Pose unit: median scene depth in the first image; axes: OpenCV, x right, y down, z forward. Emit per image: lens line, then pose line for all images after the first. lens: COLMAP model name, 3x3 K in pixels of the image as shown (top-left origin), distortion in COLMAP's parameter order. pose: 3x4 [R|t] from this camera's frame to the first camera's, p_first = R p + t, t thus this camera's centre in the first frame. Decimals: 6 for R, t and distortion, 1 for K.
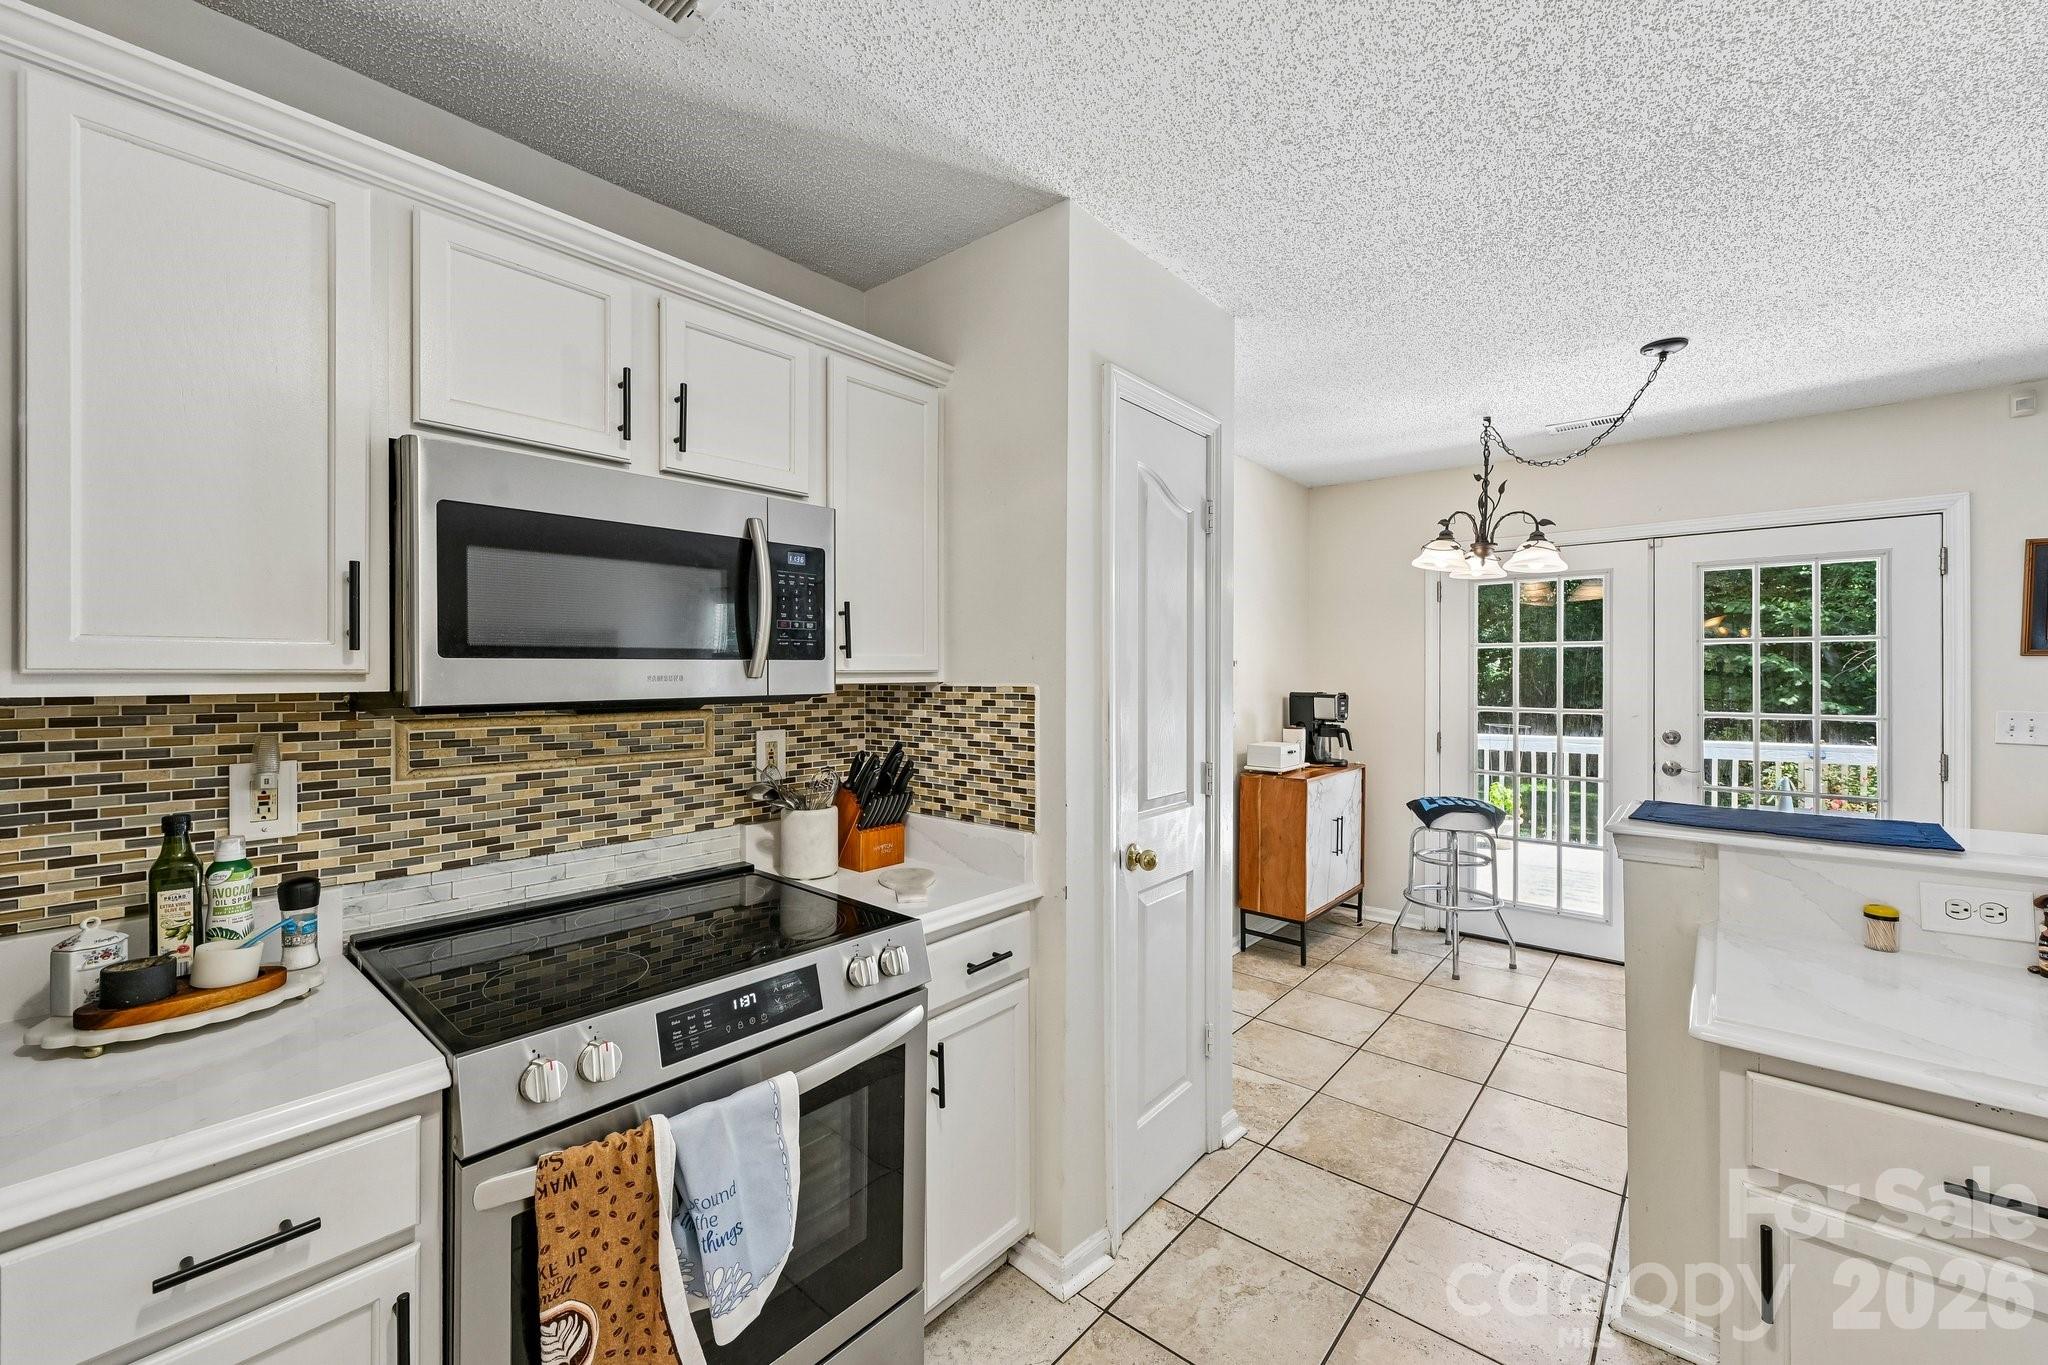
lens RADIAL K [[809.5, 0, 1028.6], [0, 809.5, 672.6], [0, 0, 1]] dist [-0.000149, 0.000240]
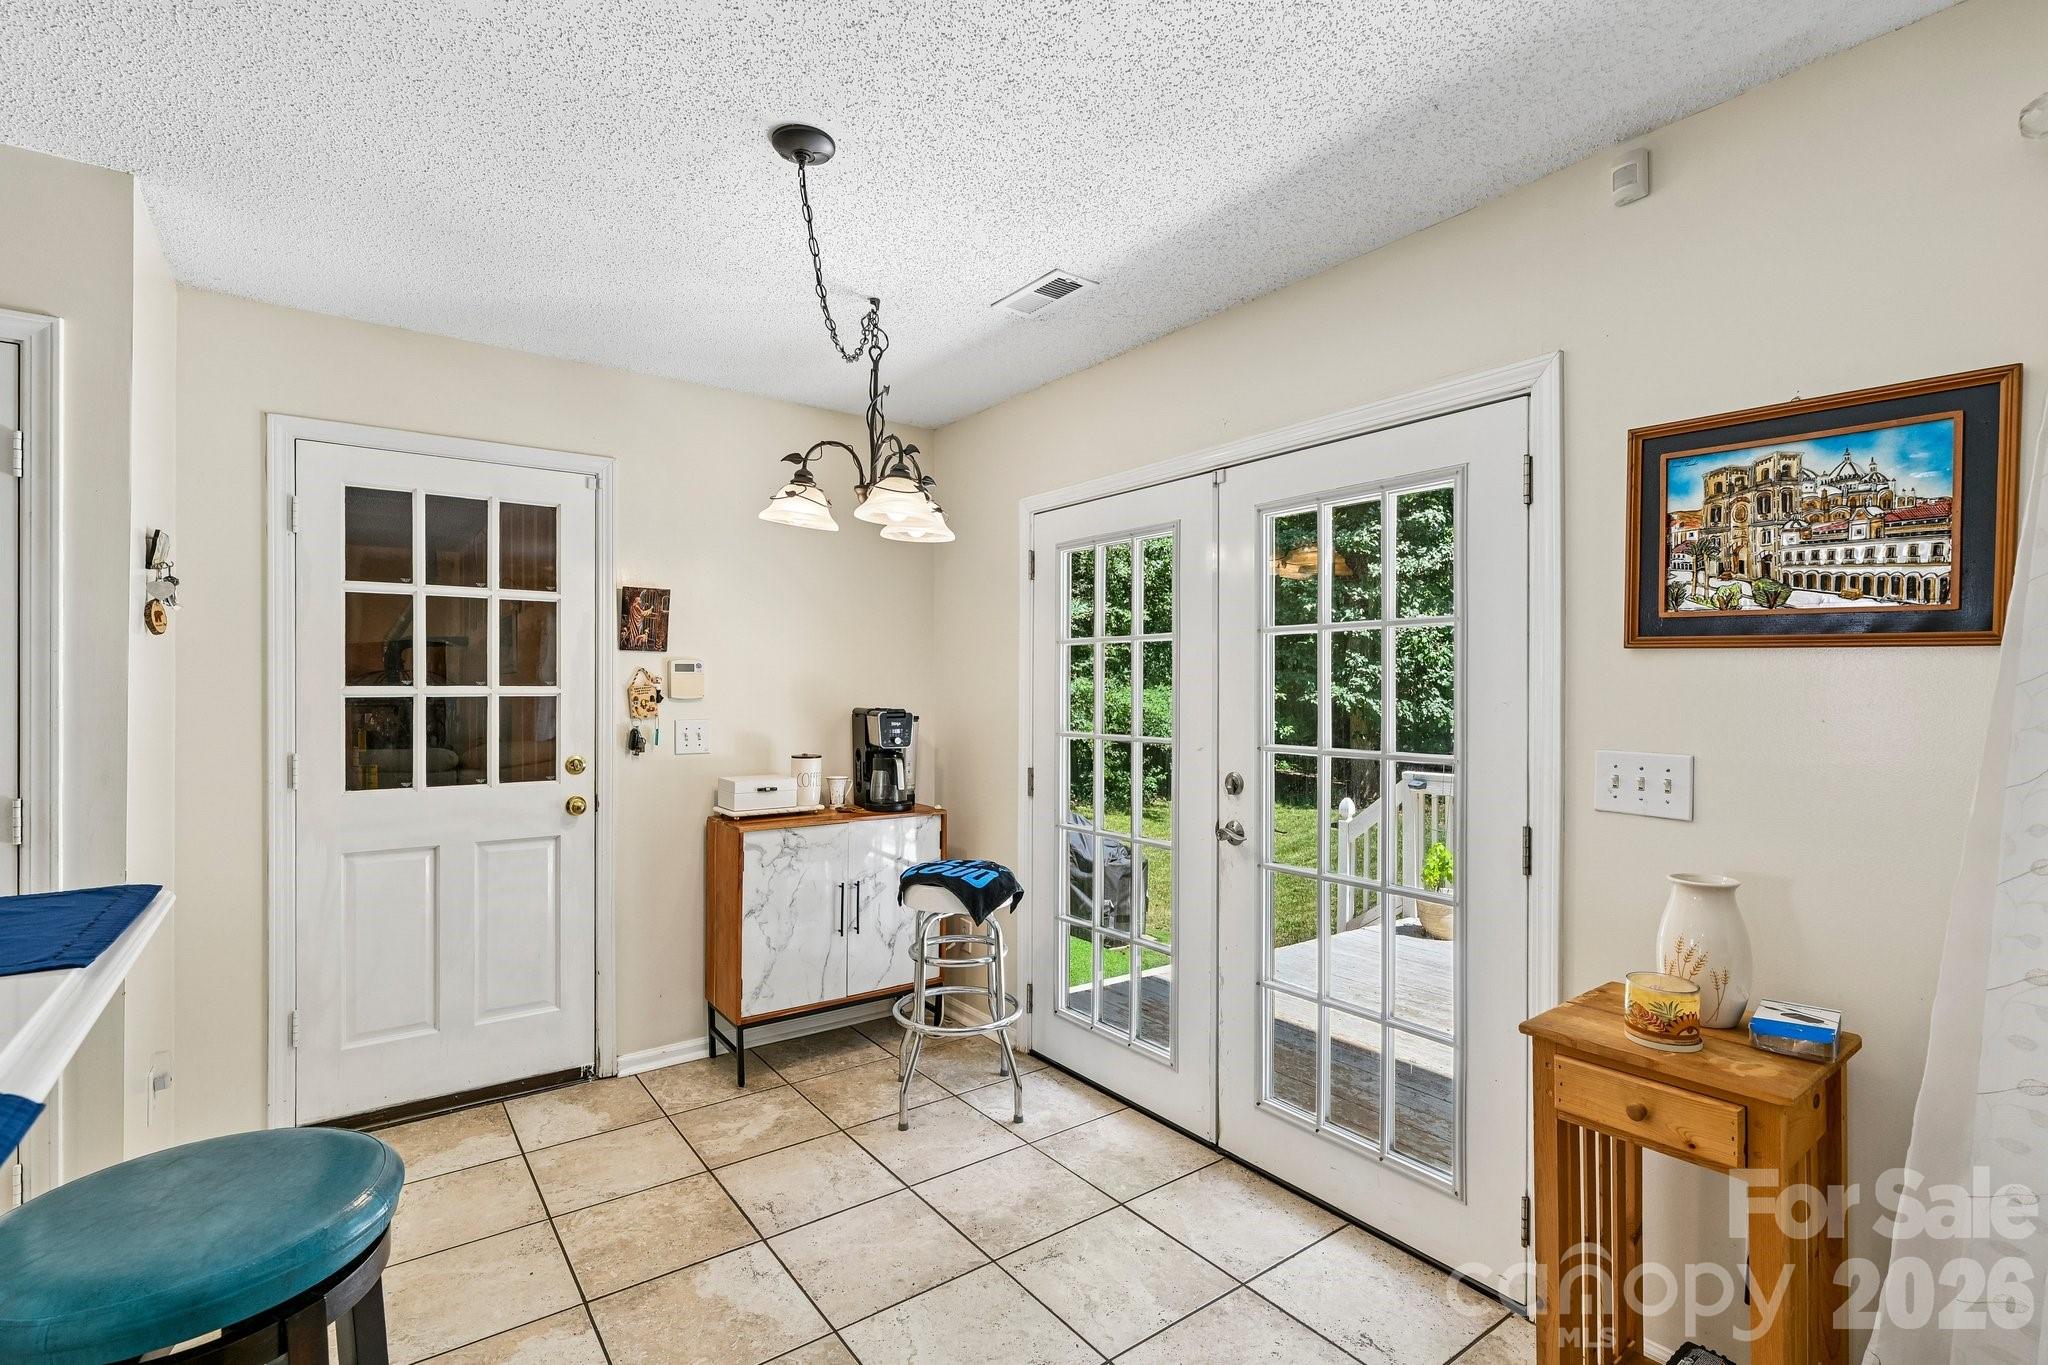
lens RADIAL K [[939.4, 0, 1020.0], [0, 939.4, 683.6], [0, 0, 1]] dist [0.001350, 0.000157]
pose [[0.972708, 0.002883, -0.232017, 0.832414], [-0.003447, 0.999992, -0.002026, 0.004606], [0.232009, 0.002771, 0.972710, 0.259879]]
